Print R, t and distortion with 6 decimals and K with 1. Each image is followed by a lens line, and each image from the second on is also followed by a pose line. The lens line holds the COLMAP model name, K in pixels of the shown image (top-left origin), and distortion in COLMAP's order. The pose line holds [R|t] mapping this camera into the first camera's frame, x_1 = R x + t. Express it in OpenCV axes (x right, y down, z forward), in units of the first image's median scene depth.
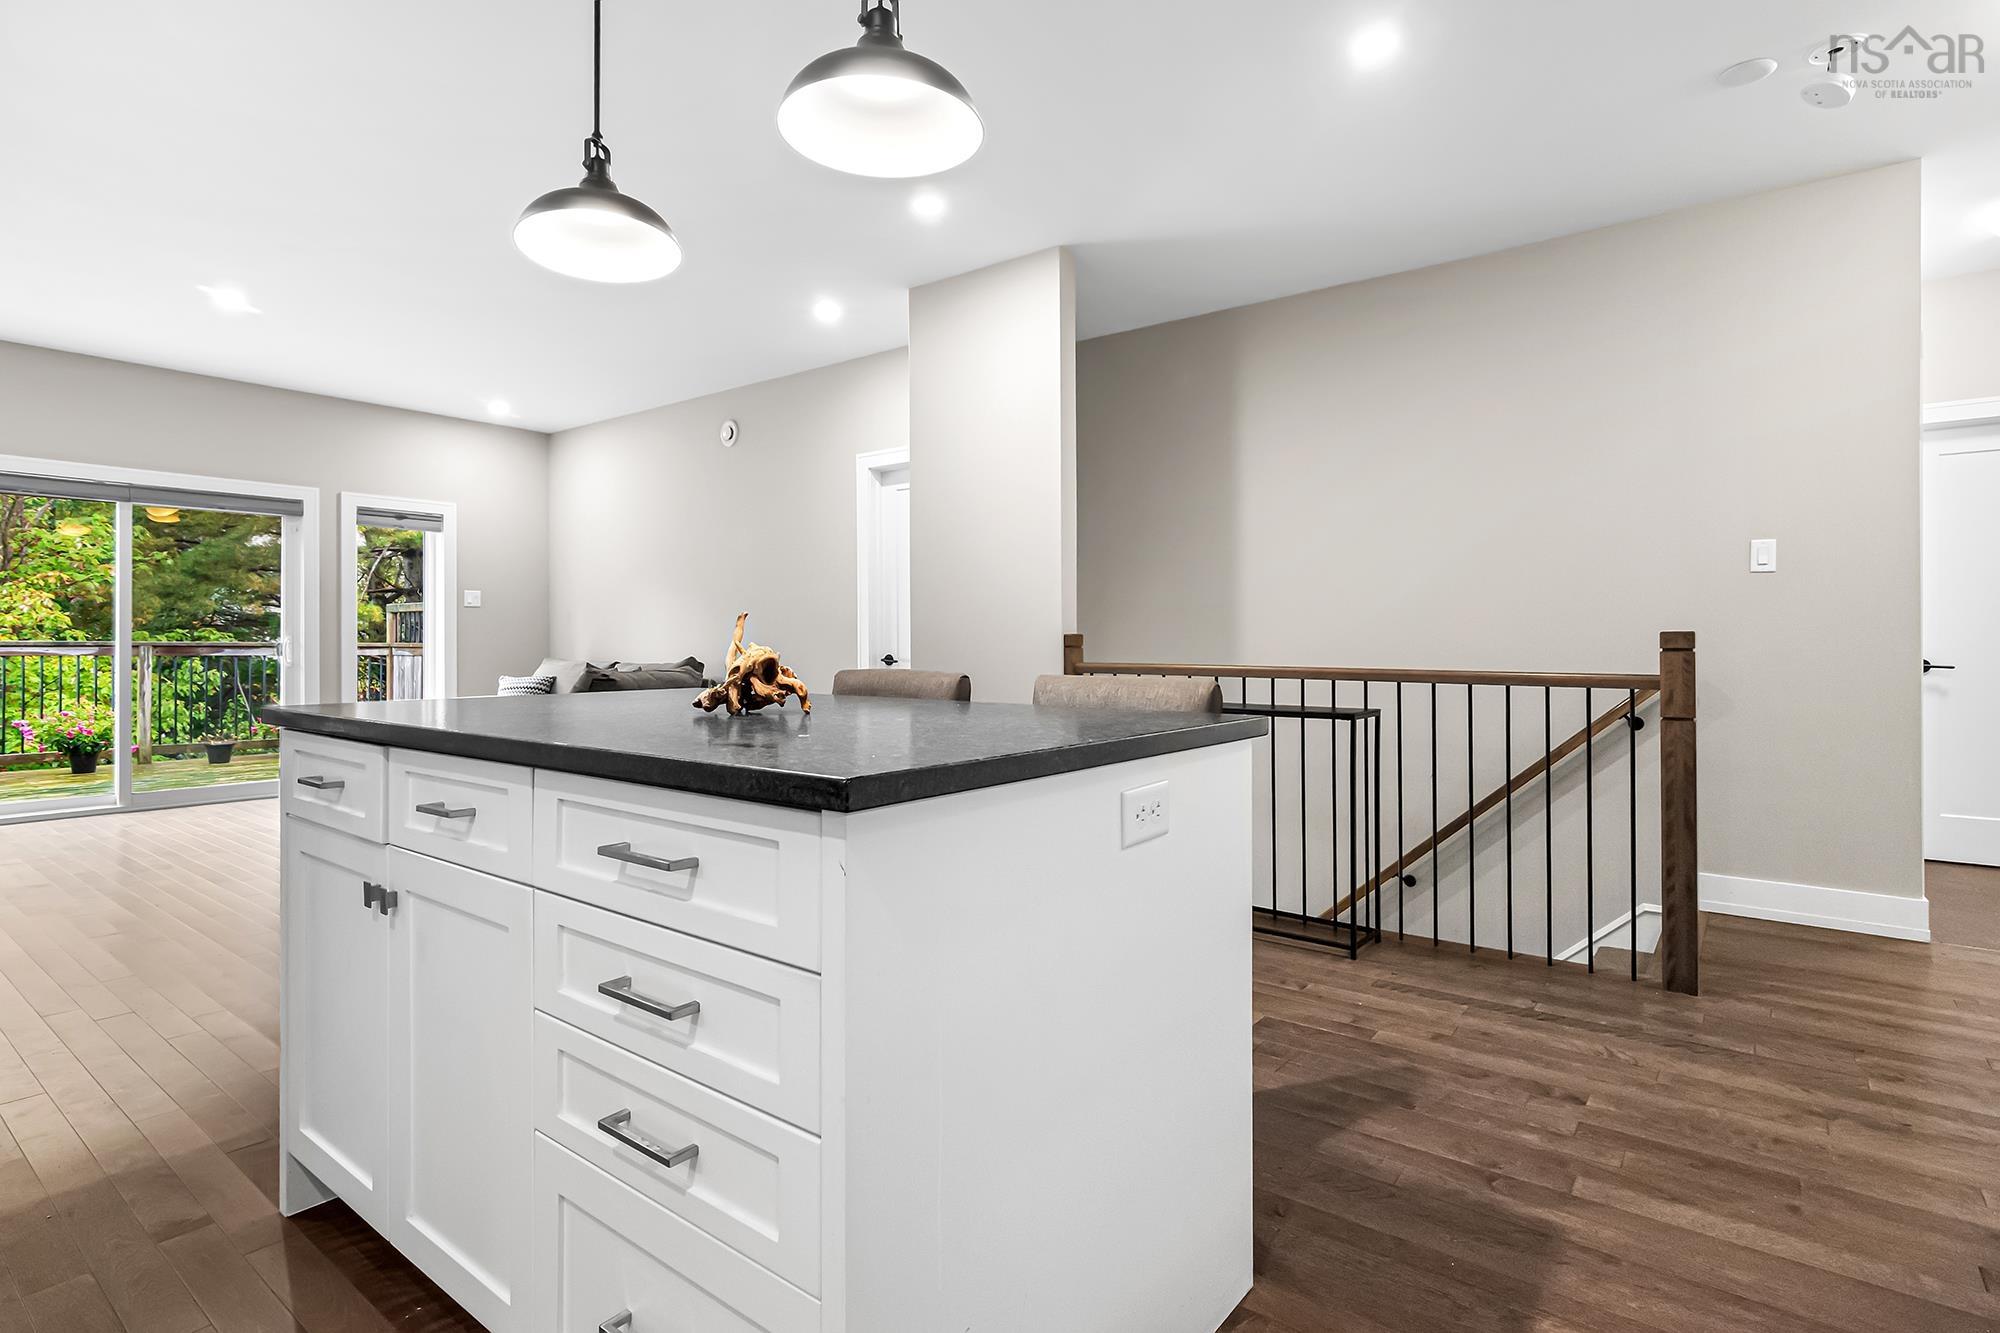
lens RADIAL K [[981.3, 0, 1009.7], [0, 981.3, 632.9], [0, 0, 1]] dist [-0.007062, 0.001235]
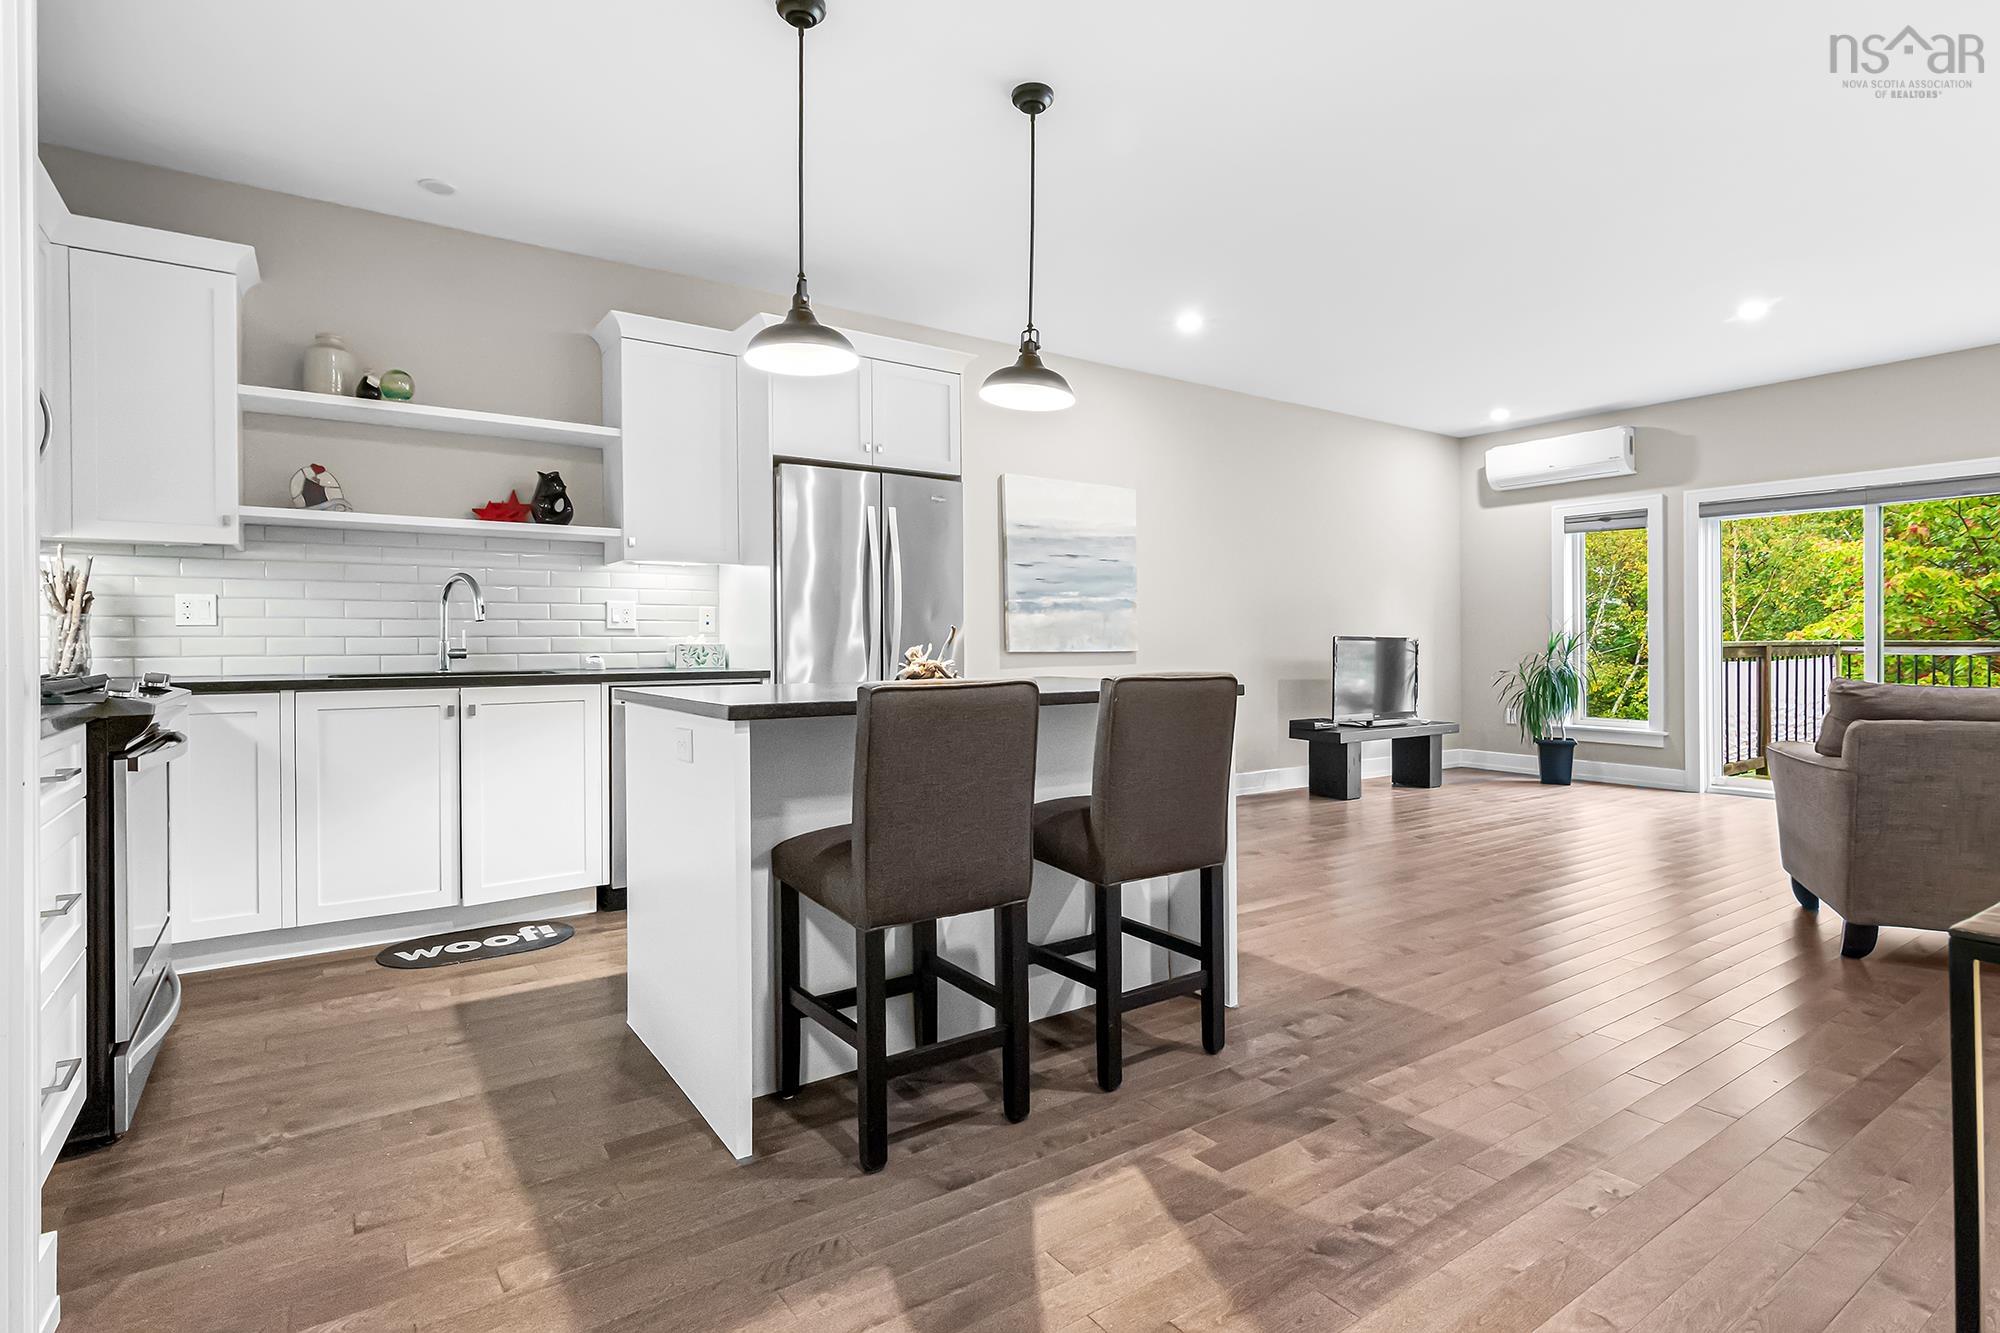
lens RADIAL K [[981.3, 0, 1000.5], [0, 981.3, 654.1], [0, 0, 1]] dist [-0.007062, 0.001235]
pose [[-0.305607, 0.011925, -0.952083, 0.295307], [0.009761, 0.999908, 0.009391, 0.002447], [0.952108, -0.006424, -0.305696, 0.378660]]
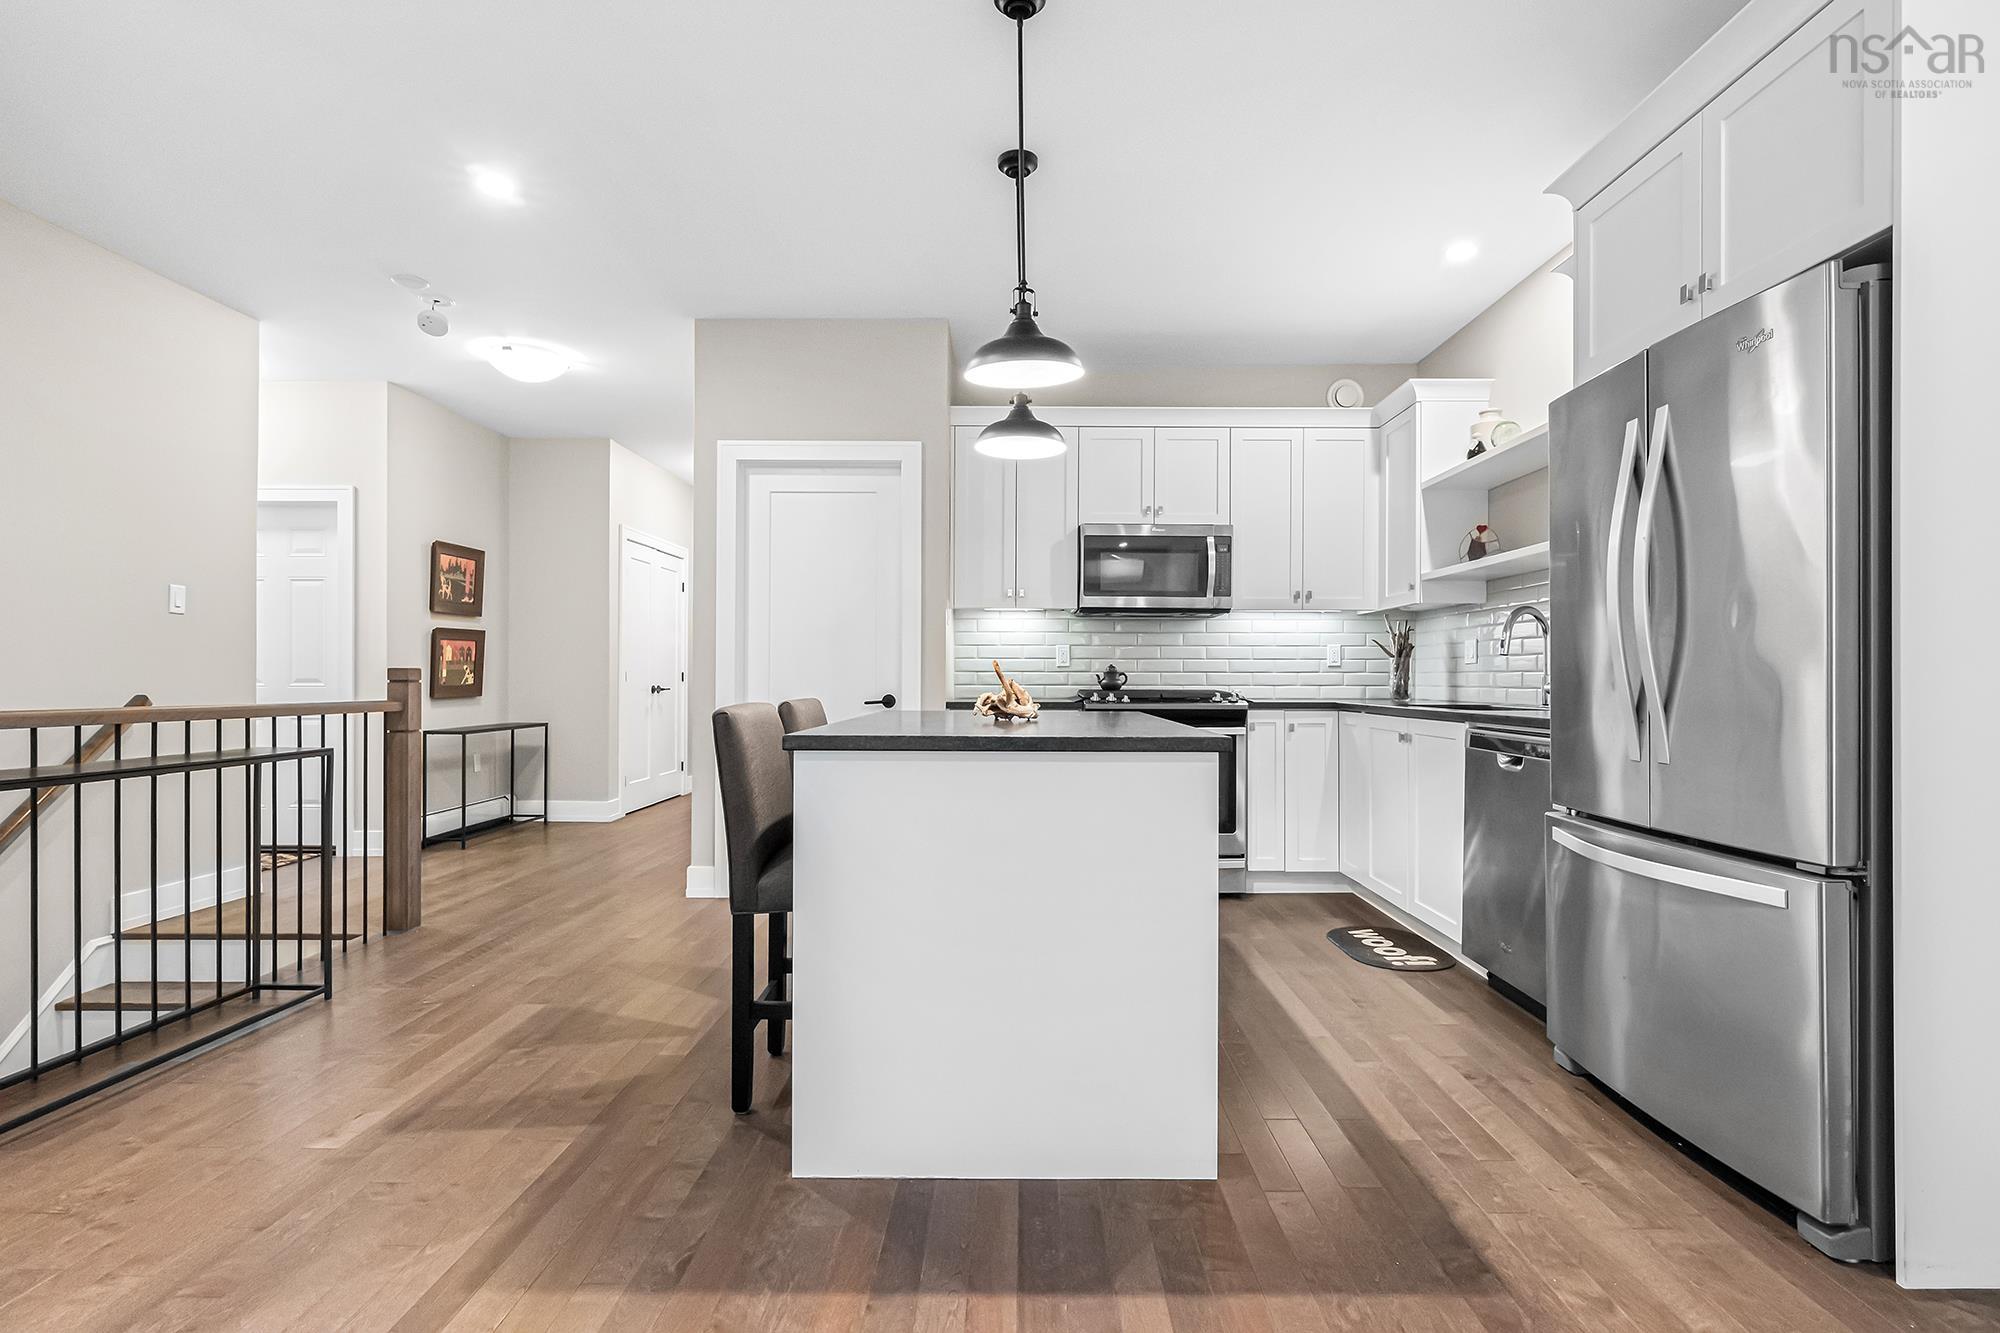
lens RADIAL K [[981.3, 0, 1013.2], [0, 981.3, 673.2], [0, 0, 1]] dist [-0.007062, 0.001235]
pose [[-0.601507, -0.000580, 0.798867, -0.378348], [-0.010339, 0.999922, -0.007058, 0.002875], [-0.798801, -0.012505, -0.601466, 0.469767]]
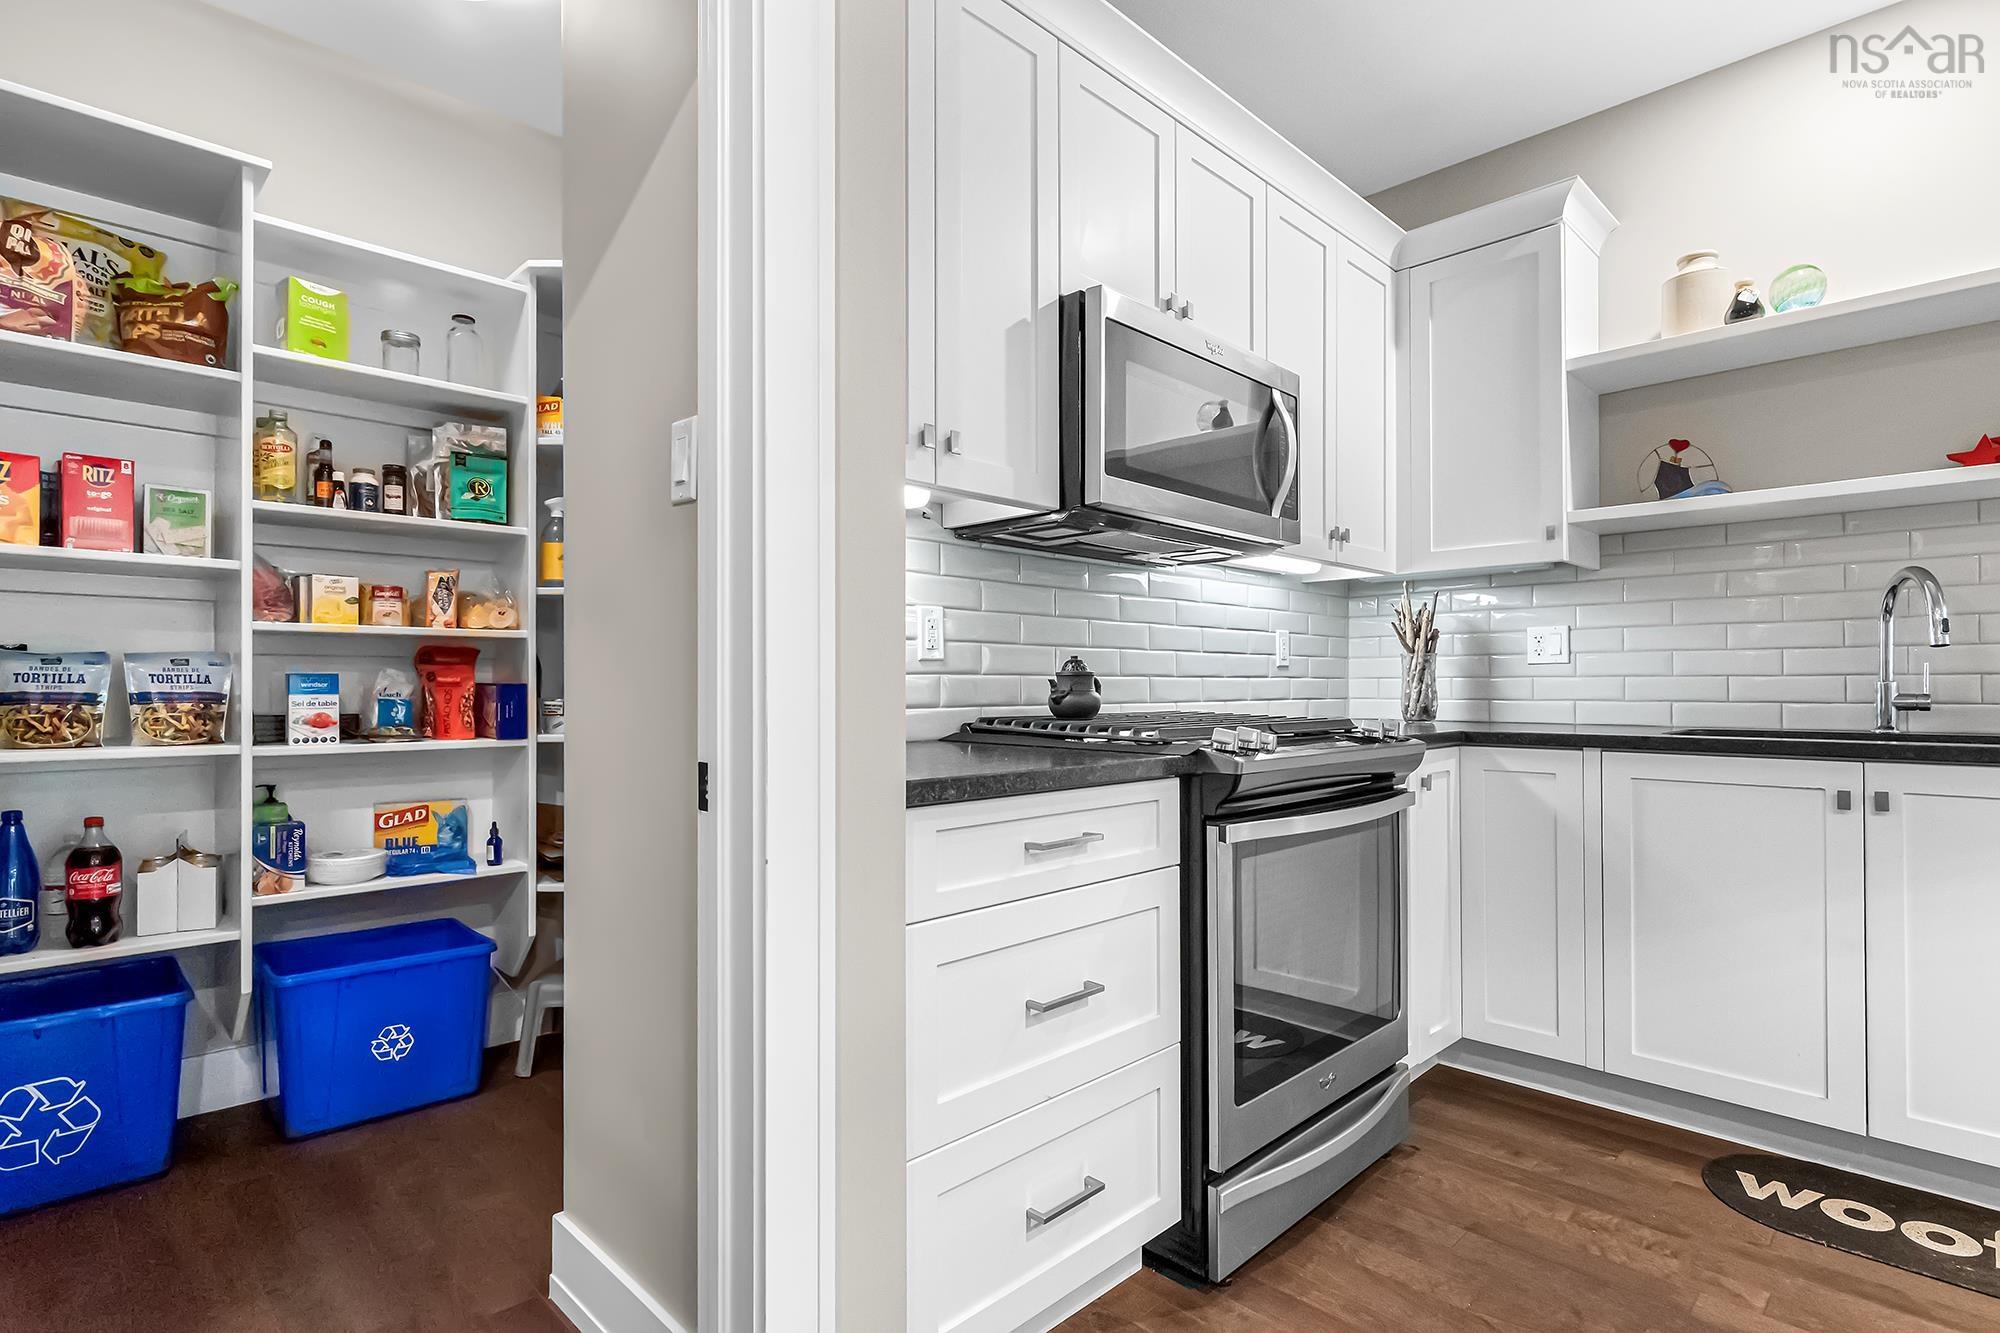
lens RADIAL K [[981.3, 0, 1003.6], [0, 981.3, 681.5], [0, 0, 1]] dist [-0.007062, 0.001235]
pose [[-0.990745, -0.001181, 0.135734, 0.122963], [-0.002960, 0.999912, -0.012905, 0.002449], [-0.135707, -0.013188, -0.990661, 0.285569]]
